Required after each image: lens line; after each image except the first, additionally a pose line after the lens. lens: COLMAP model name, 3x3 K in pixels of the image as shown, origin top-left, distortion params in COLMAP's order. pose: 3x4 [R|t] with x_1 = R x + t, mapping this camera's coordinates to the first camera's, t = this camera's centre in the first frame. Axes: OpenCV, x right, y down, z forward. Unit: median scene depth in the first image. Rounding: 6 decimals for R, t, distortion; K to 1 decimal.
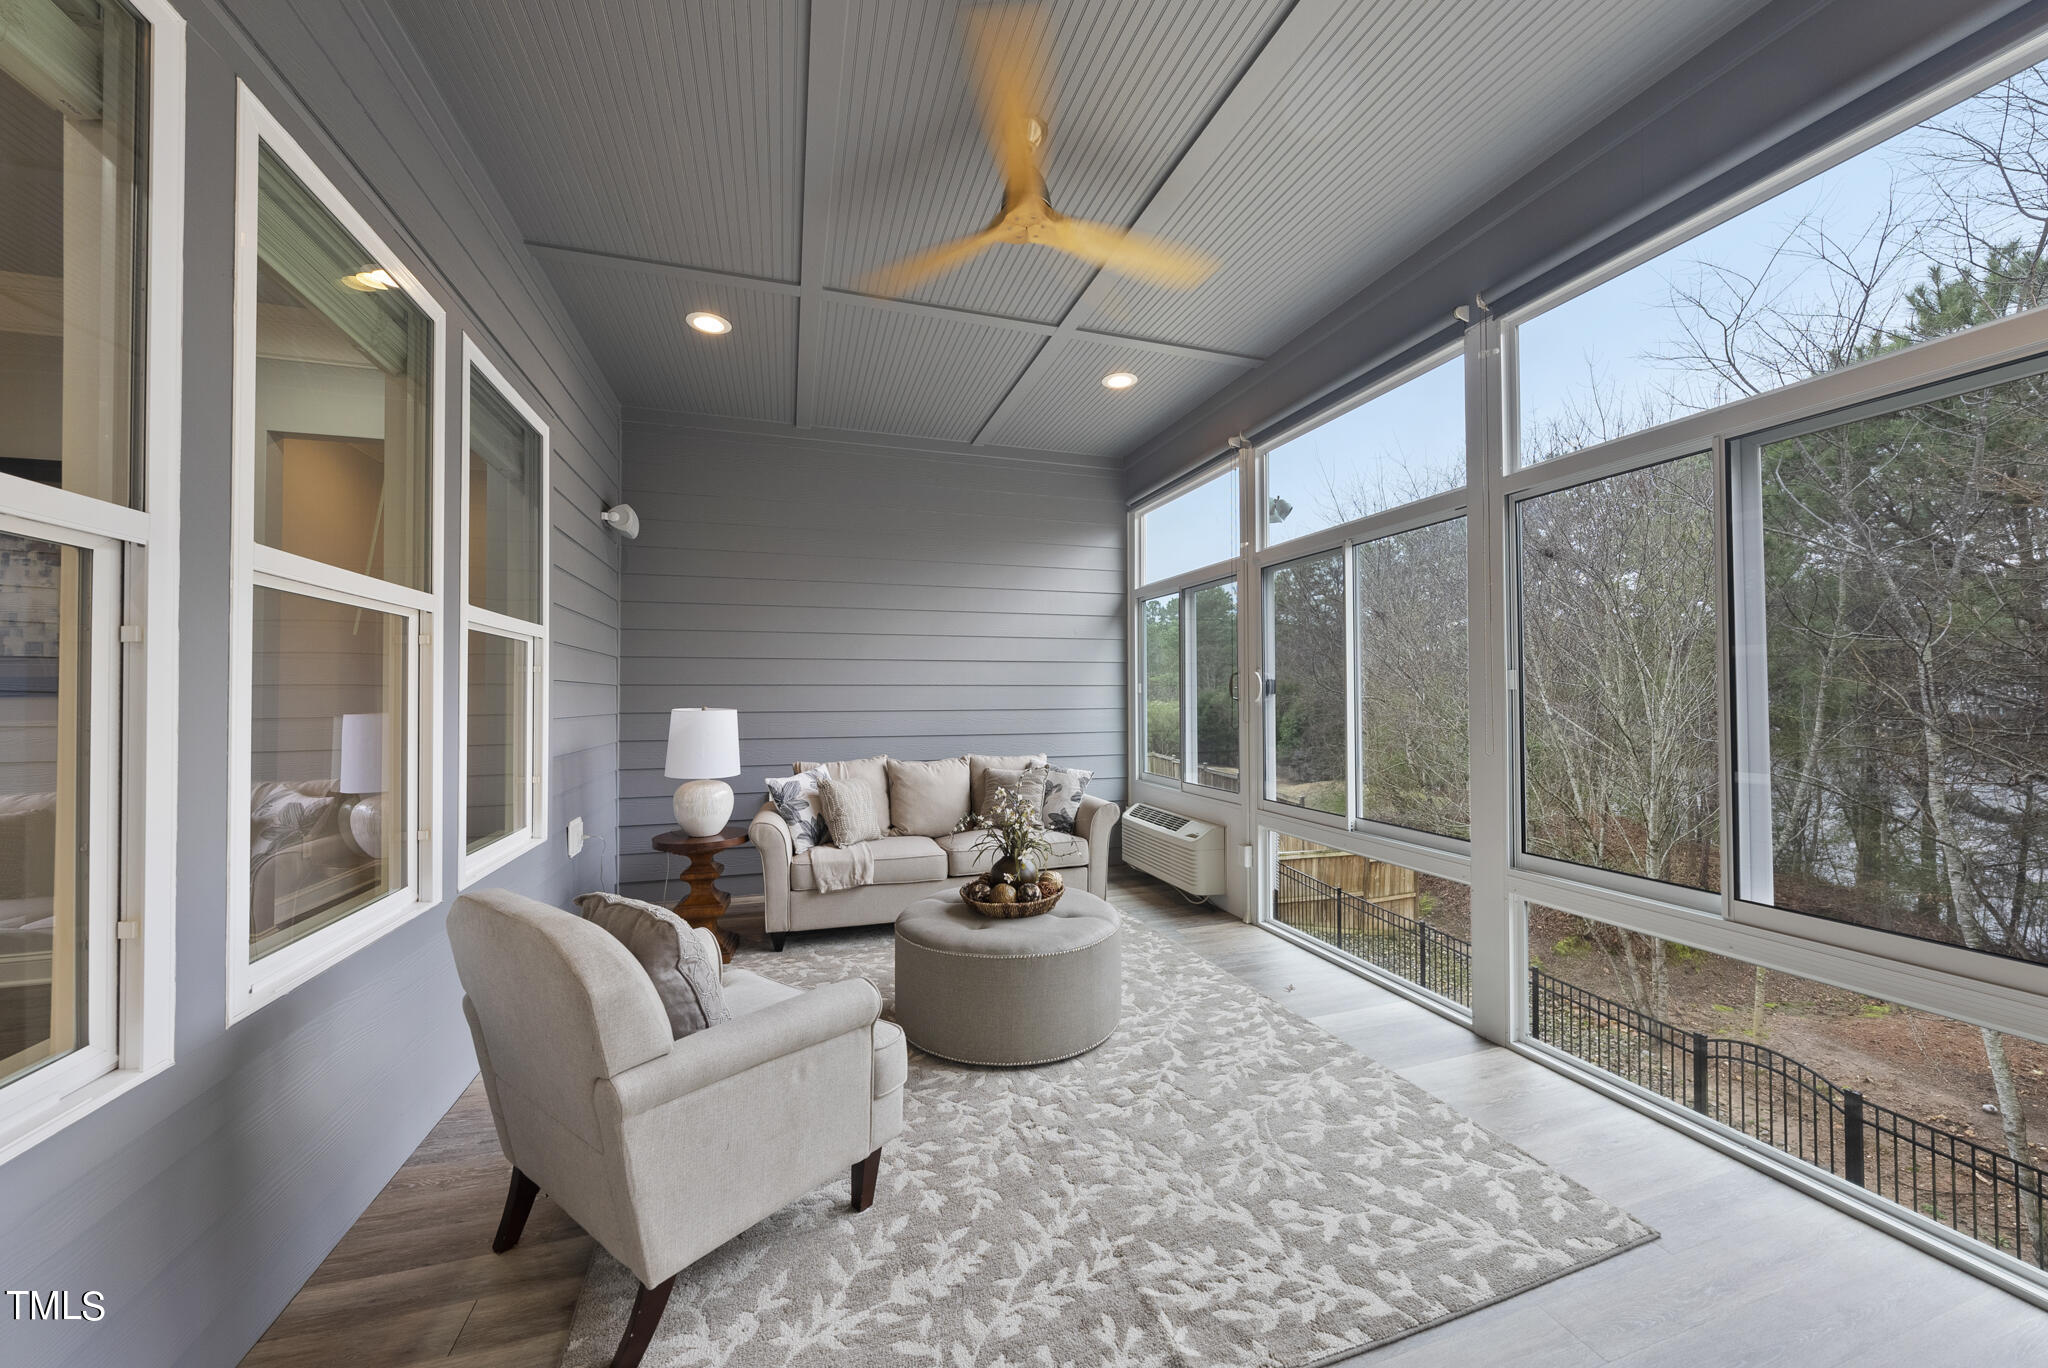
lens RADIAL K [[740.2, 0, 1004.6], [0, 740.2, 684.9], [0, 0, 1]] dist [-0.001194, -0.000321]
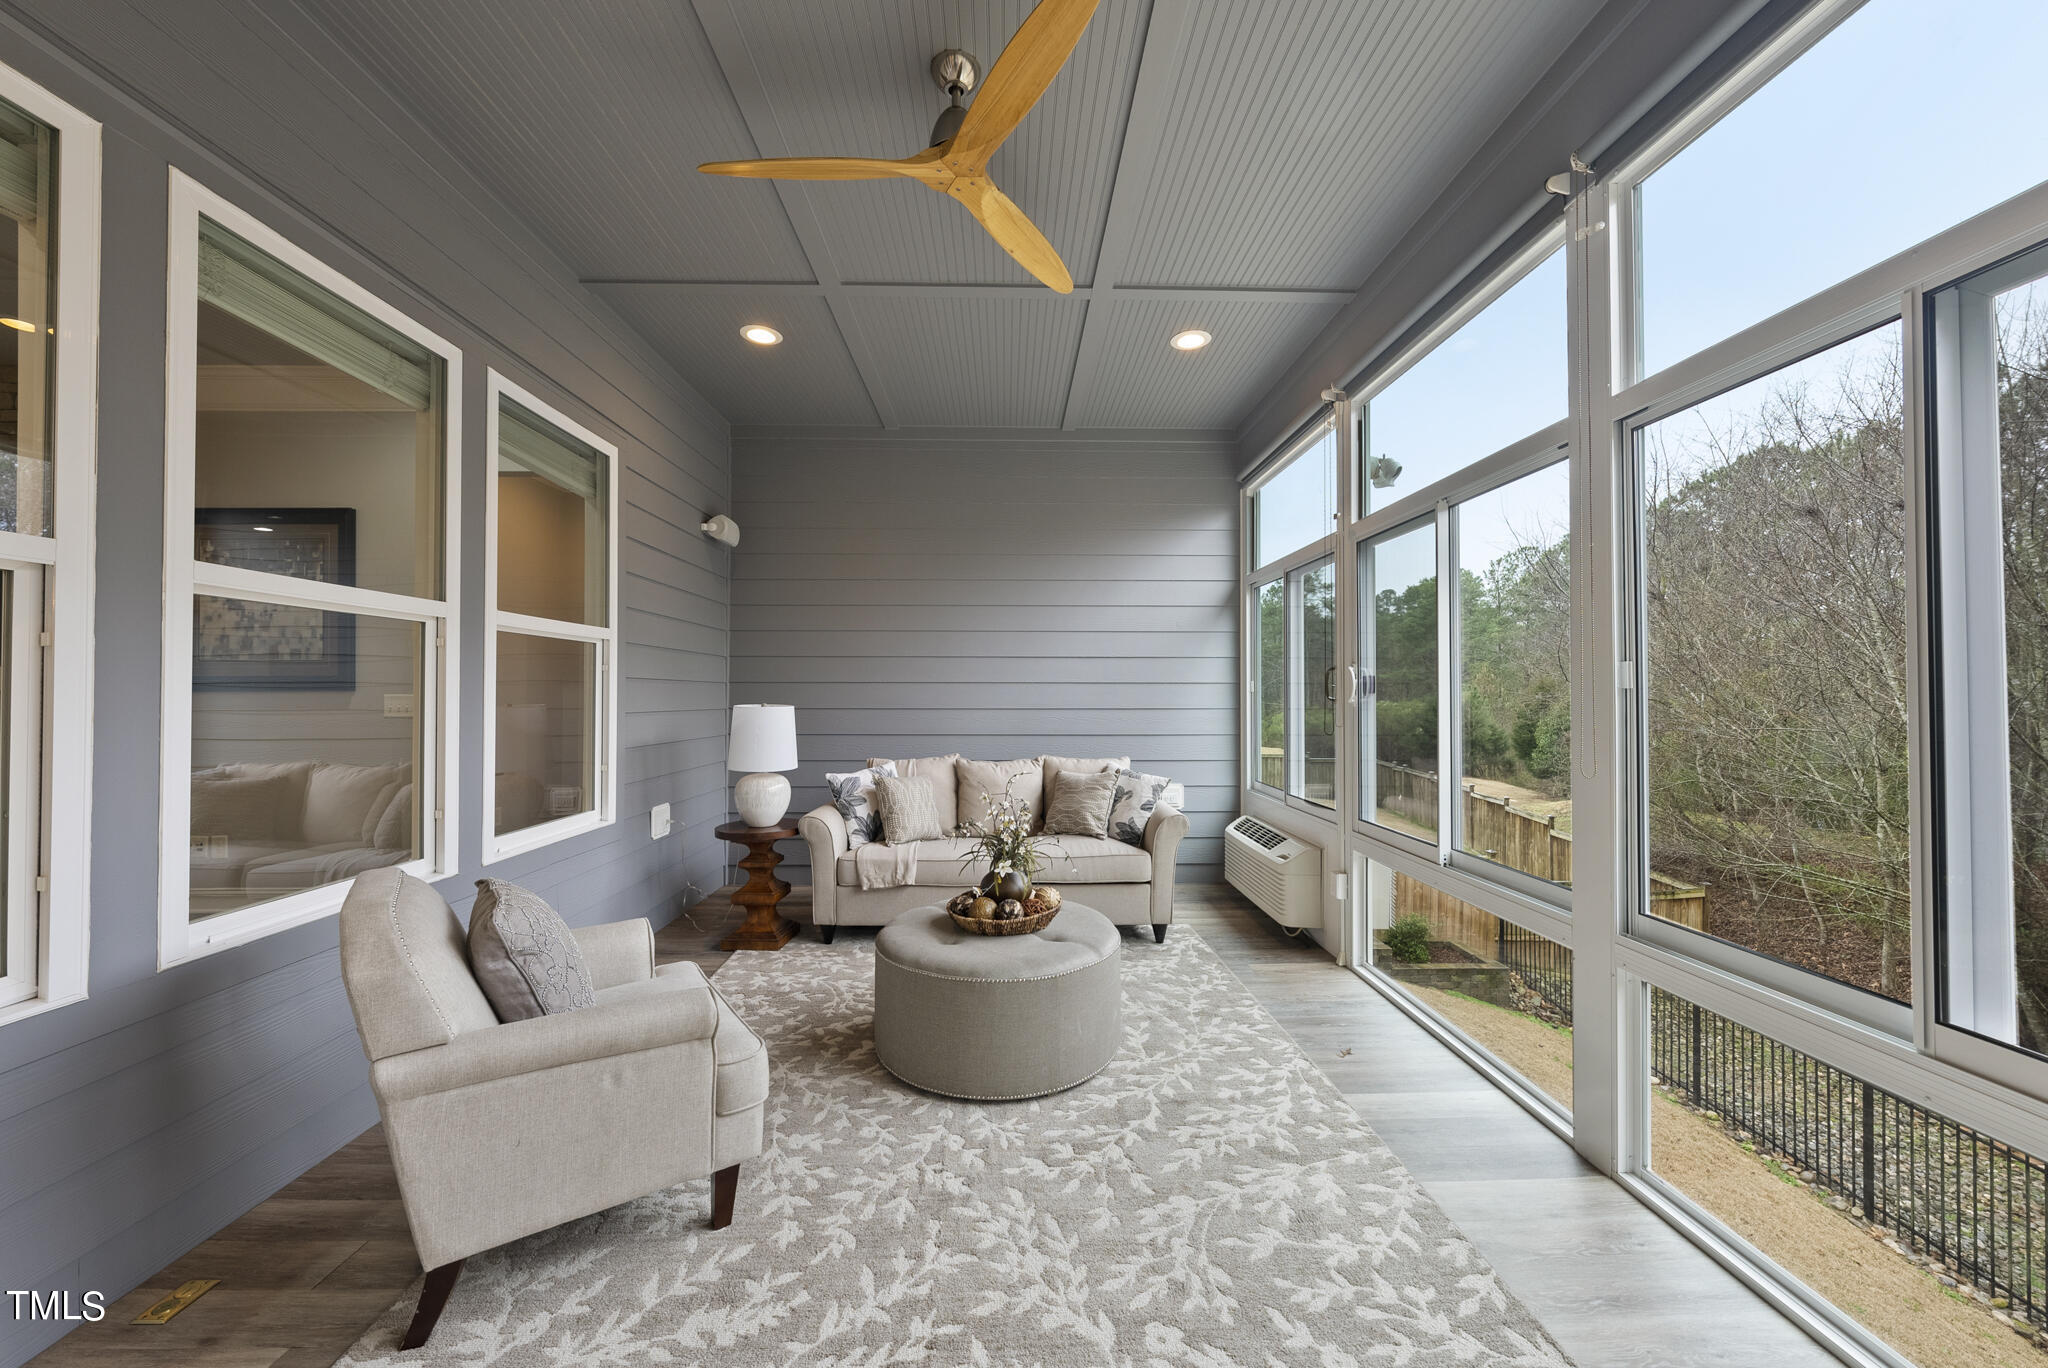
lens RADIAL K [[740.2, 0, 1012.5], [0, 740.2, 684.5], [0, 0, 1]] dist [-0.001194, -0.000321]
pose [[0.959488, 0.000973, -0.281747, 0.297236], [-0.000440, 0.999998, 0.001957, 0.001558], [0.281749, -0.001753, 0.959487, 0.126592]]
